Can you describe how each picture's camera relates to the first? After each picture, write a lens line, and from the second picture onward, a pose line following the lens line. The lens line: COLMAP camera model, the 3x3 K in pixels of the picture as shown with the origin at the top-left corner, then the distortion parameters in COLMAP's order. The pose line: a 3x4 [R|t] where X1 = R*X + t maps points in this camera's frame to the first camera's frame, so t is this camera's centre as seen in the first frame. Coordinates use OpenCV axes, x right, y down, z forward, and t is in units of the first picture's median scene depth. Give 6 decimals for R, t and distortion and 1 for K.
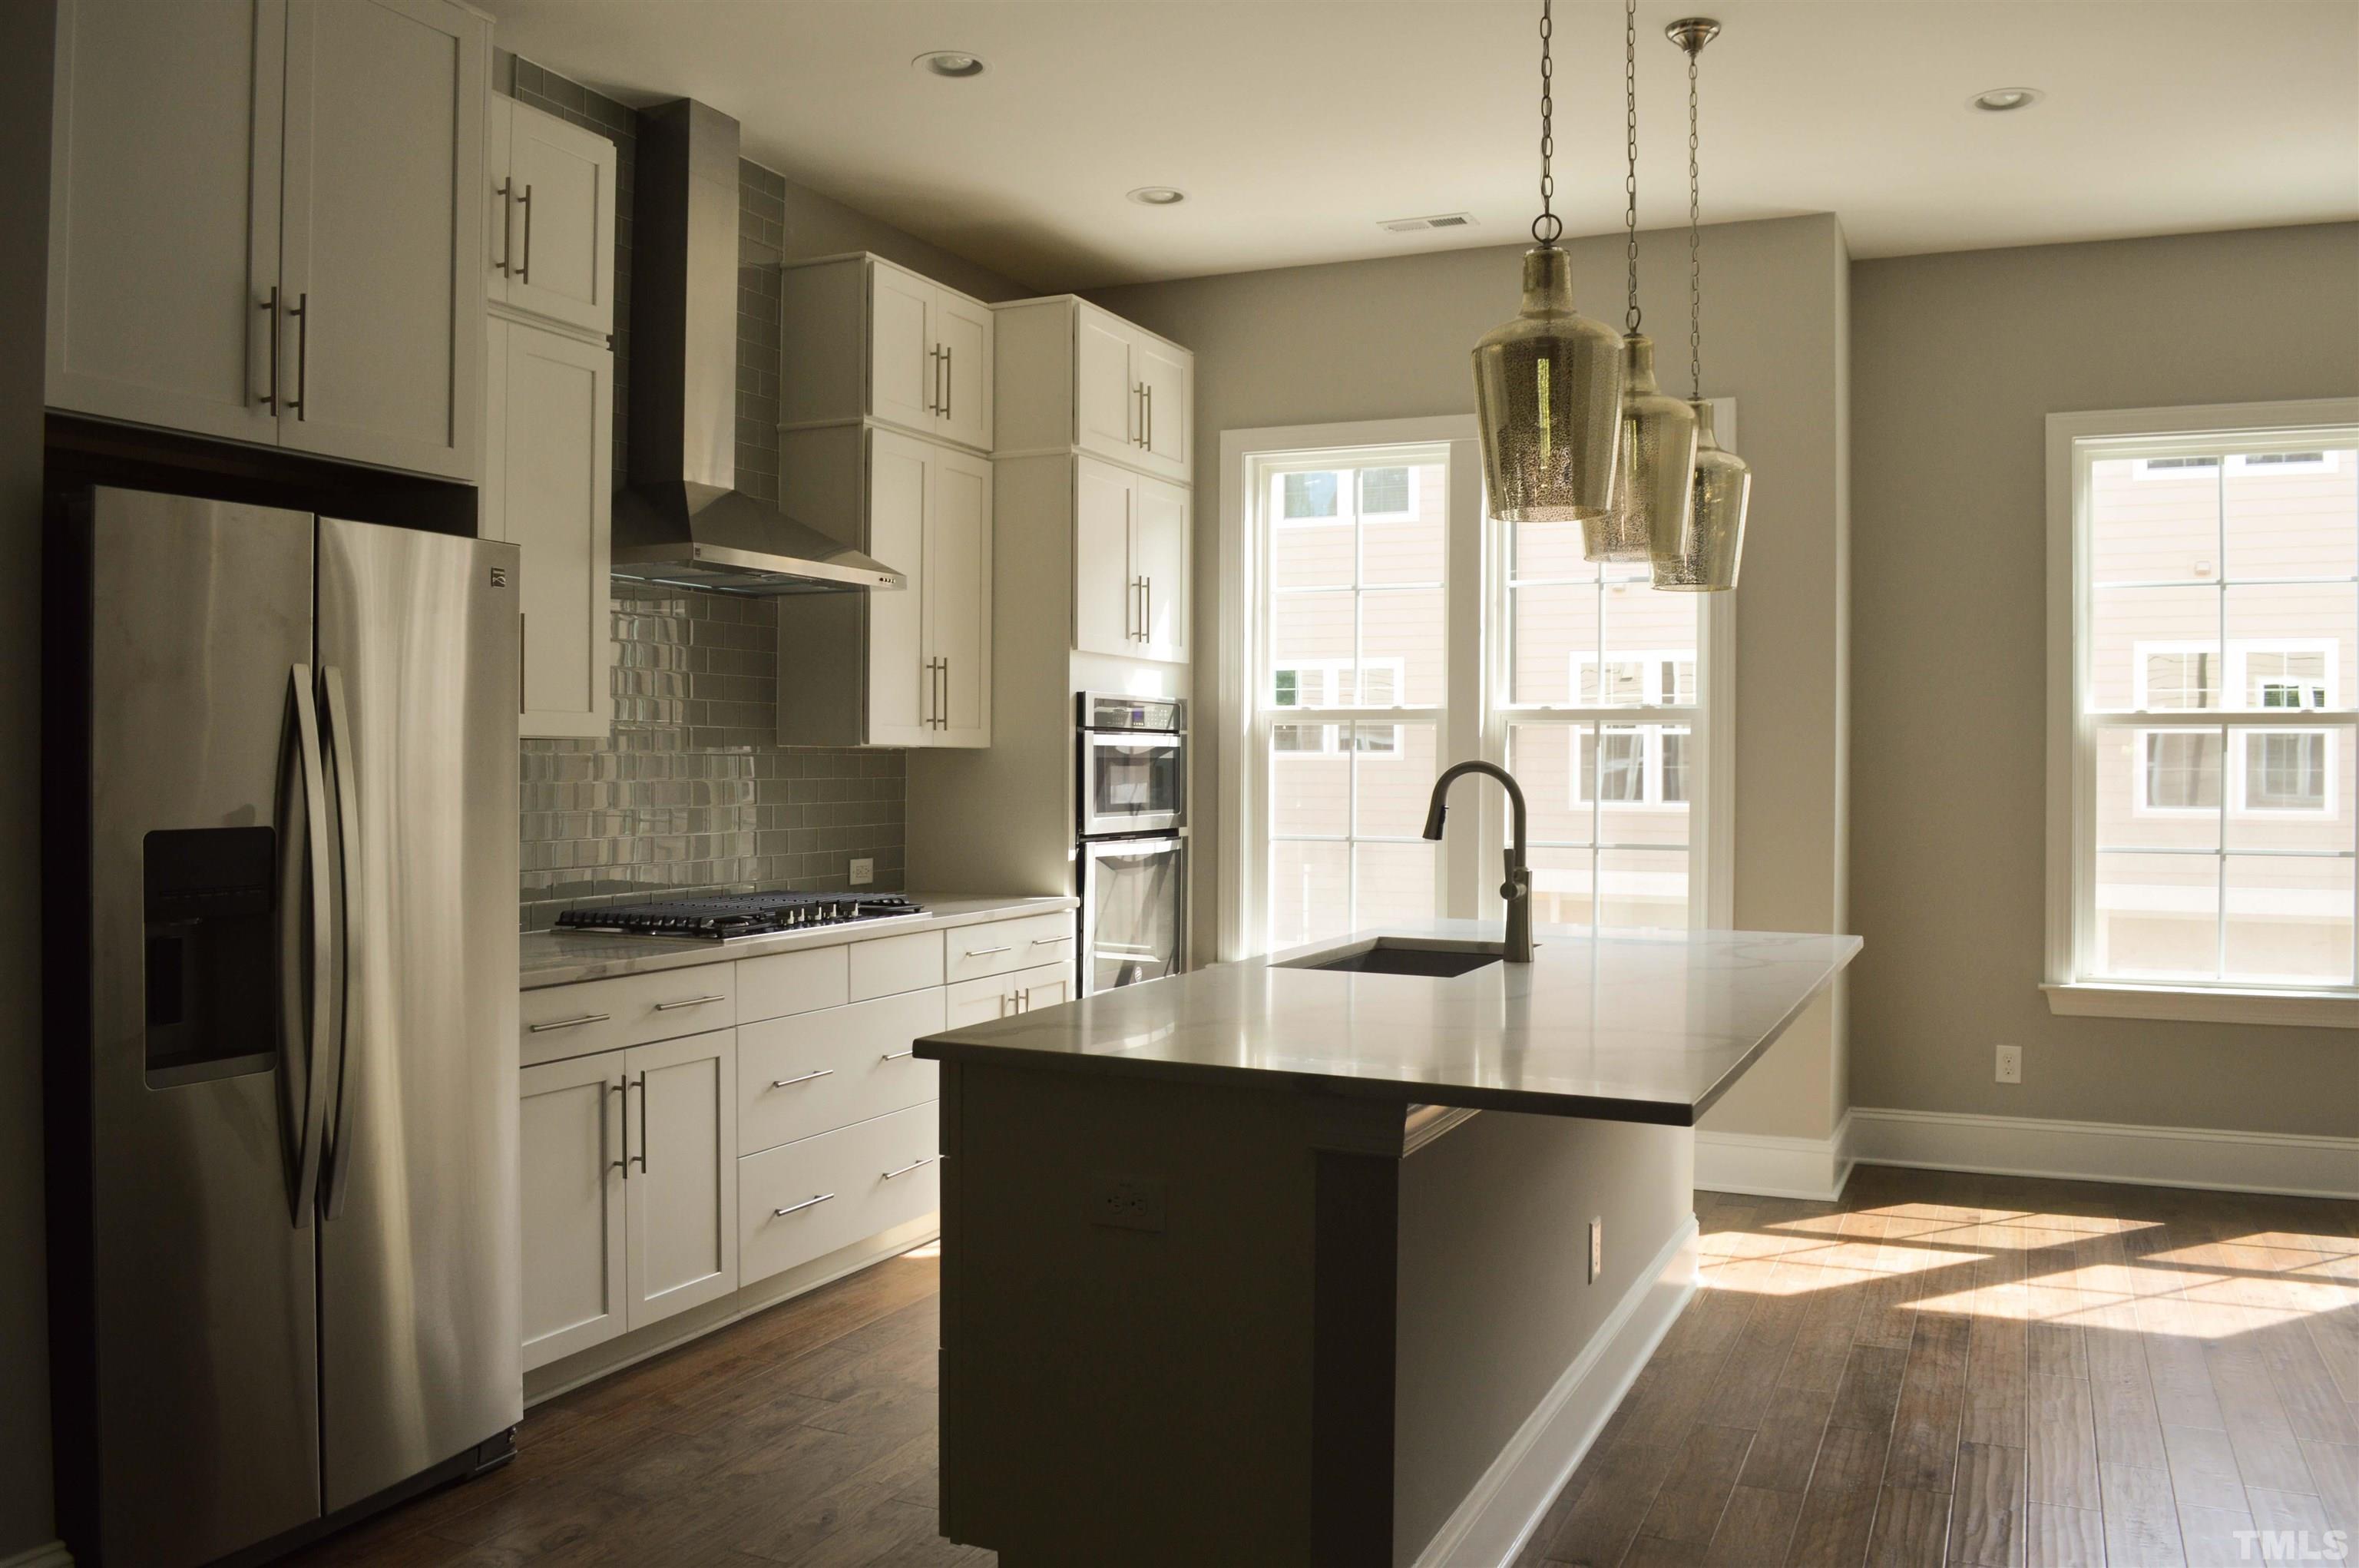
lens RADIAL K [[1888.9, 0, 1179.5], [0, 1888.9, 784.0], [0, 0, 1]] dist [-0.082656, 0.013201]
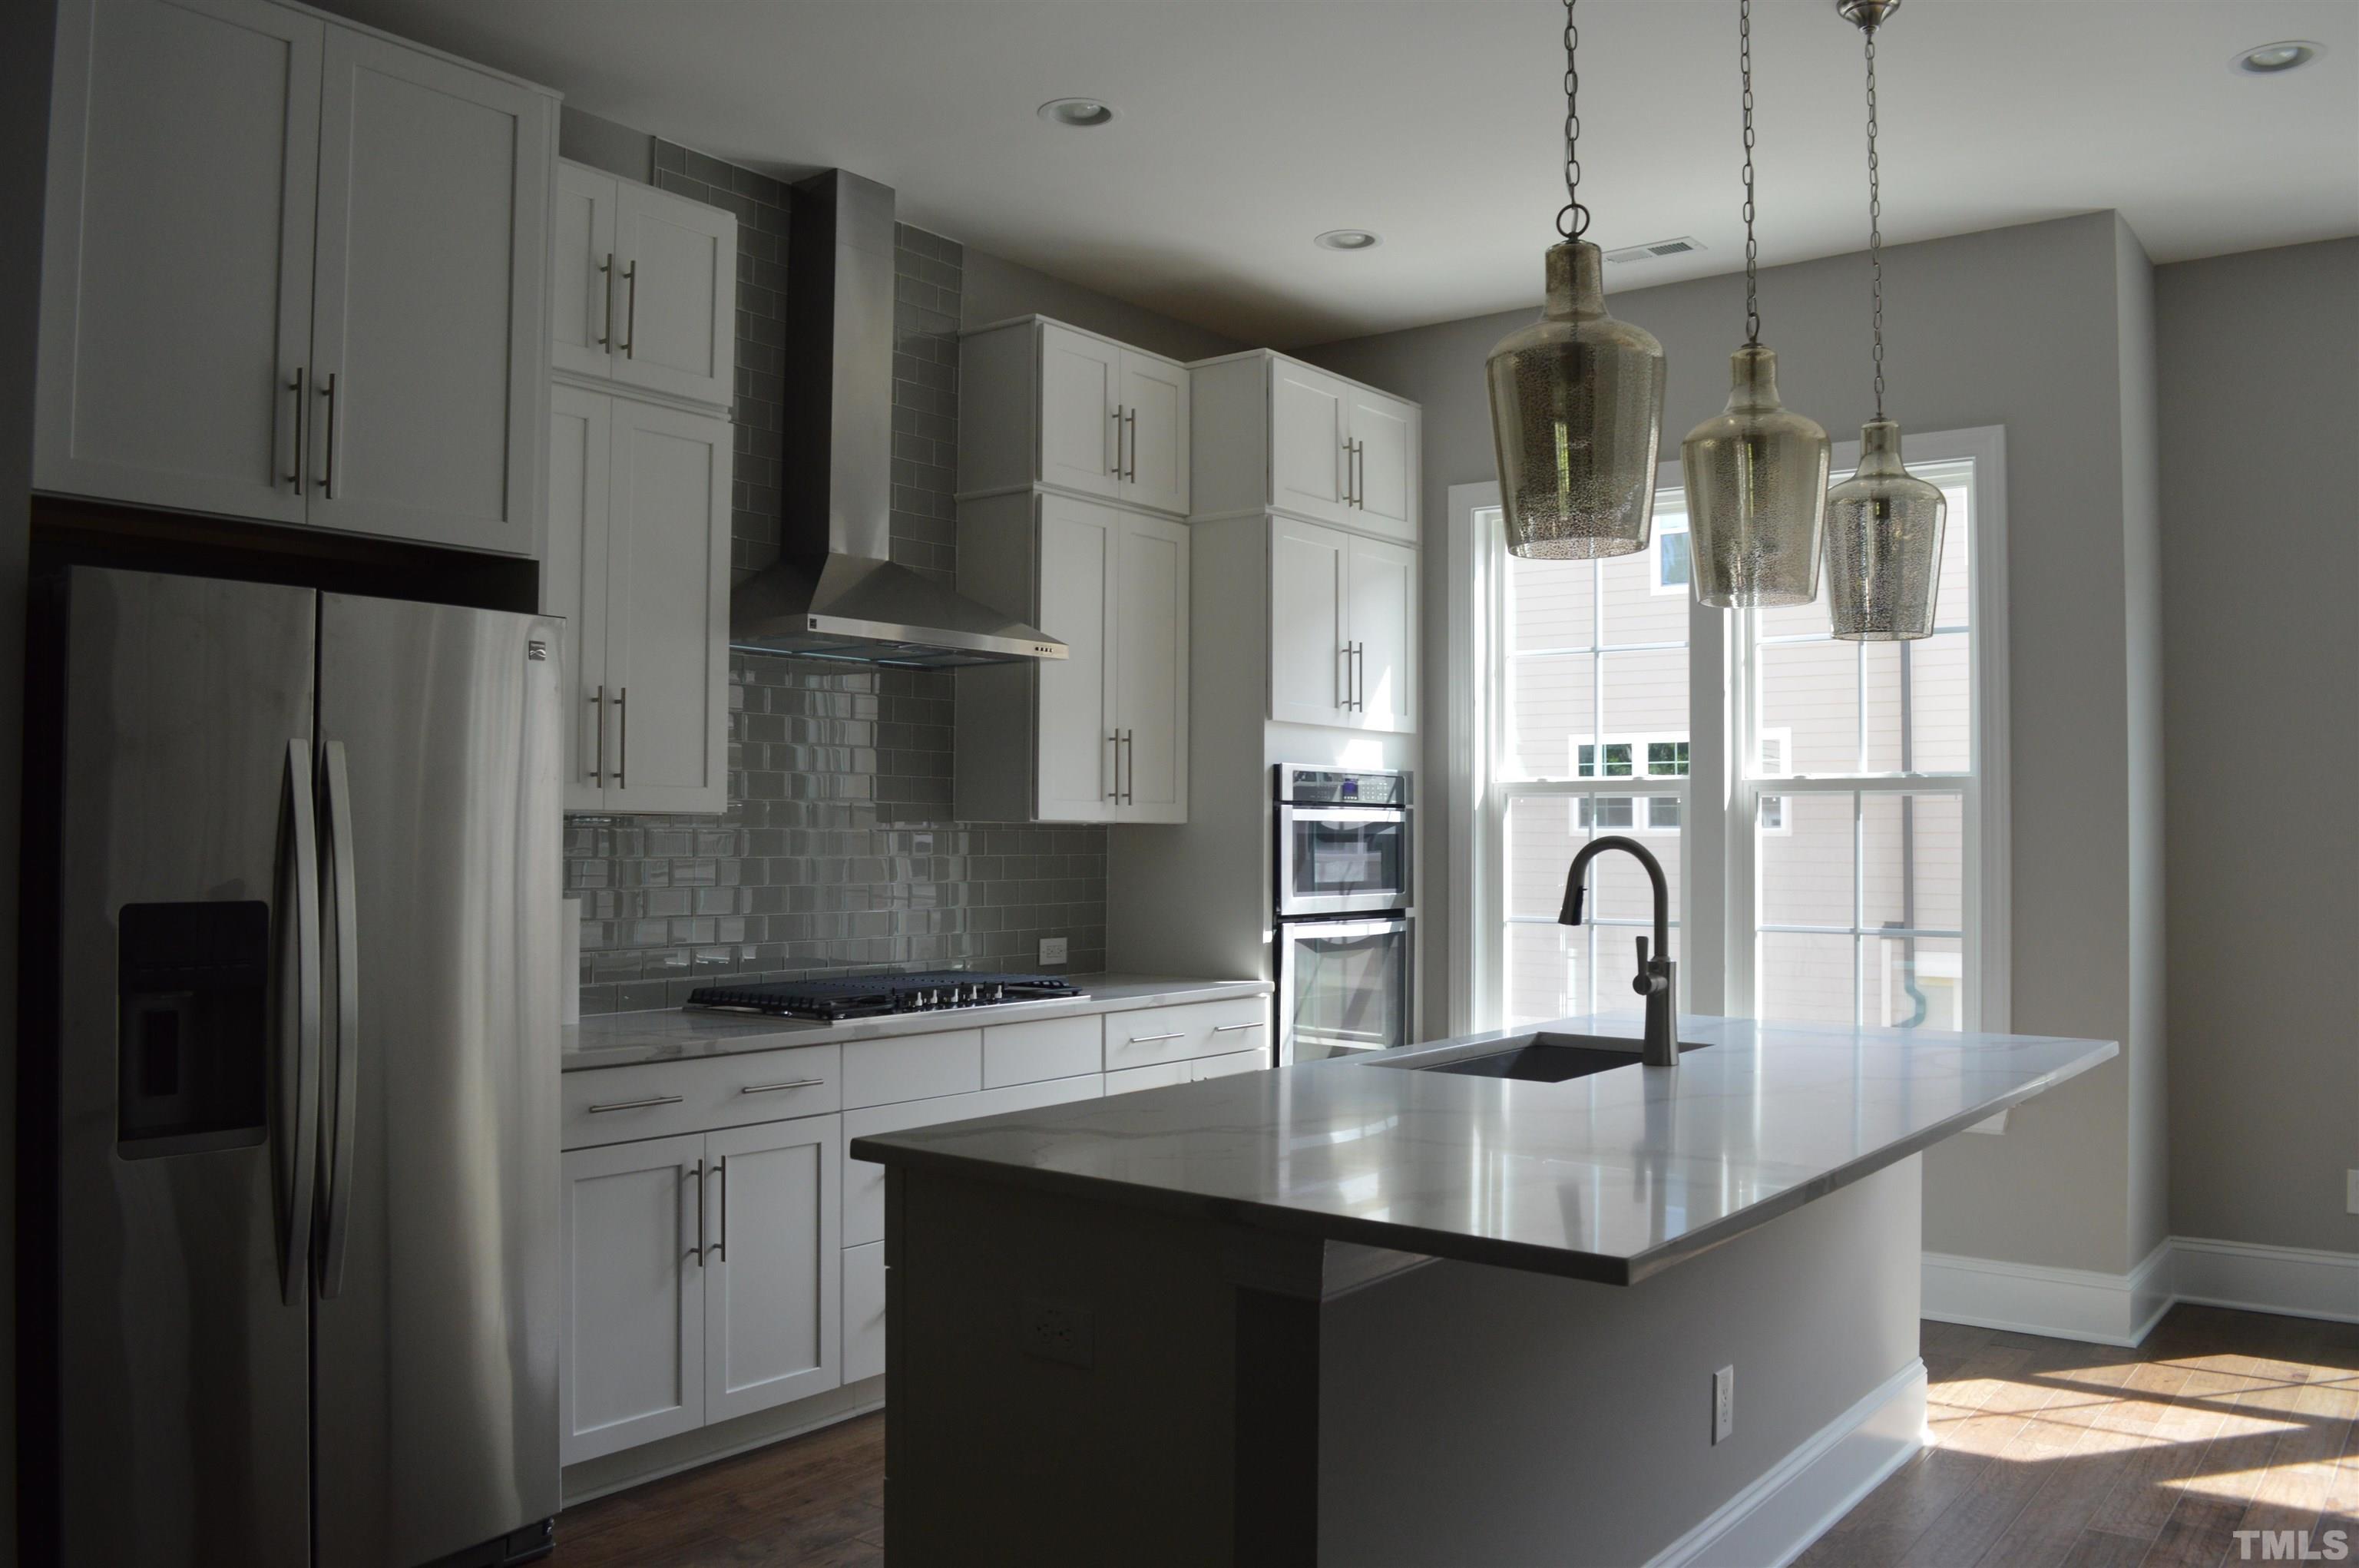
lens RADIAL K [[1888.9, 0, 1179.5], [0, 1888.9, 784.0], [0, 0, 1]] dist [-0.082656, 0.013201]
pose [[0.975413, -0.006729, -0.220282, 0.122319], [-0.002237, 0.999180, -0.040428, -0.000473], [0.220373, 0.039927, 0.974598, 0.074588]]
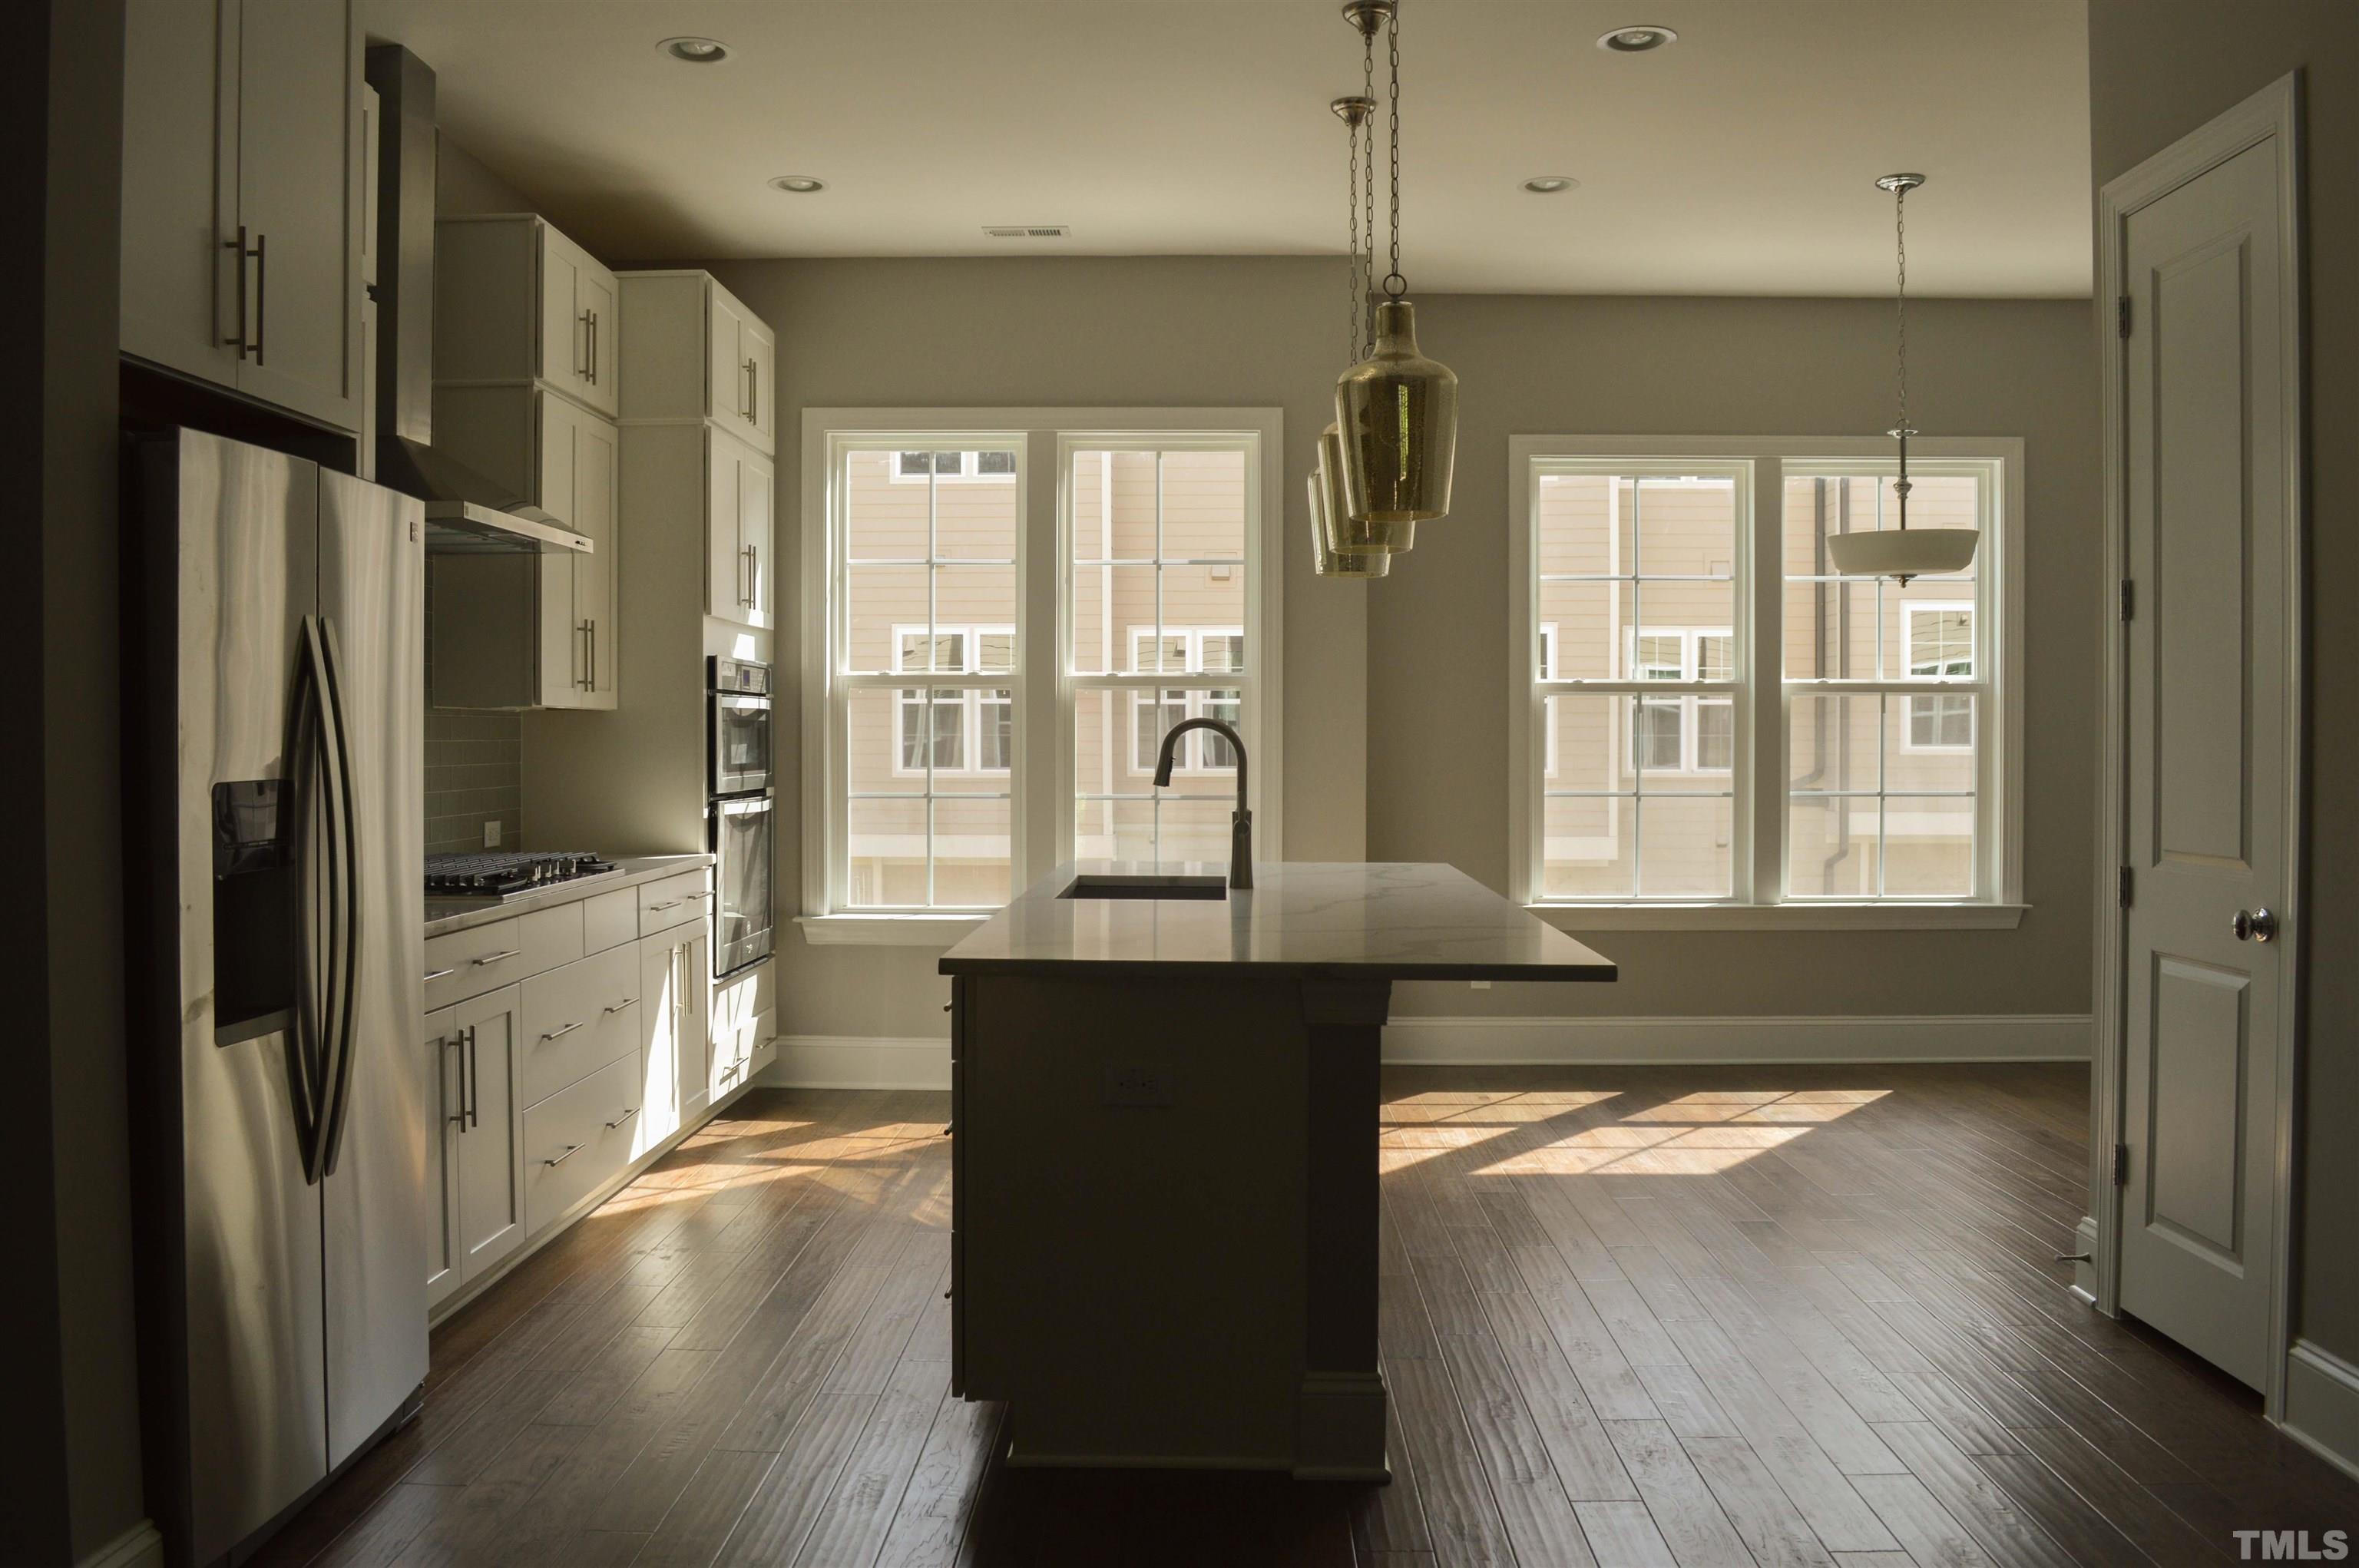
lens RADIAL K [[1894.3, 0, 1151.5], [0, 1894.3, 775.8], [0, 0, 1]] dist [-0.067850, 0.005534]
pose [[0.923294, -0.011338, 0.383925, -0.256807], [0.007383, 0.999903, 0.011772, 0.007472], [-0.384022, -0.008034, 0.923289, -0.054886]]
